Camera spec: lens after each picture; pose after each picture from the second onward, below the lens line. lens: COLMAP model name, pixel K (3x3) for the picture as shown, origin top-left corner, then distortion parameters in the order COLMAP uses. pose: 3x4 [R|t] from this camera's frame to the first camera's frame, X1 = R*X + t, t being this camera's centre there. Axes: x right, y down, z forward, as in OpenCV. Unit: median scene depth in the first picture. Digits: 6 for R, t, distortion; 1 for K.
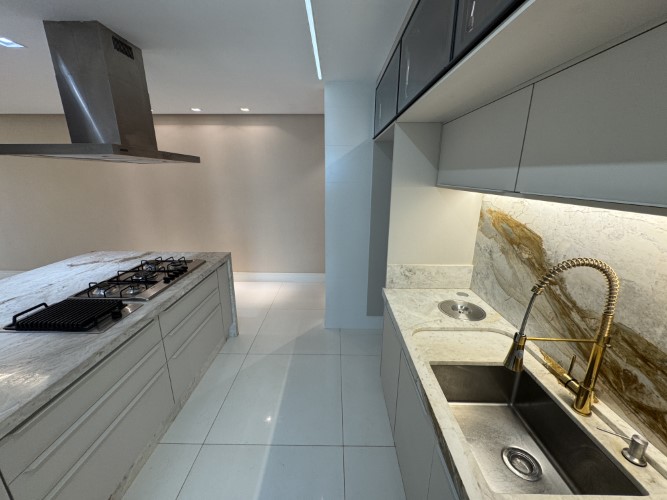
lens RADIAL K [[268.5, 0, 333.6], [0, 268.5, 248.6], [0, 0, 1]] dist [-0.005751, 0.000910]
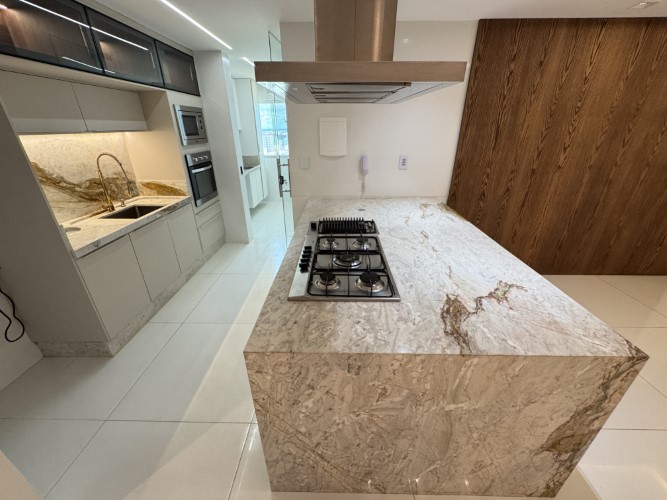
lens RADIAL K [[268.5, 0, 333.0], [0, 268.5, 250.2], [0, 0, 1]] dist [-0.005751, 0.000910]
pose [[-0.999952, -0.004212, 0.008878, -0.789595], [0.002509, 0.764026, 0.645181, -0.493841], [-0.009500, 0.645172, -0.763978, 1.853308]]
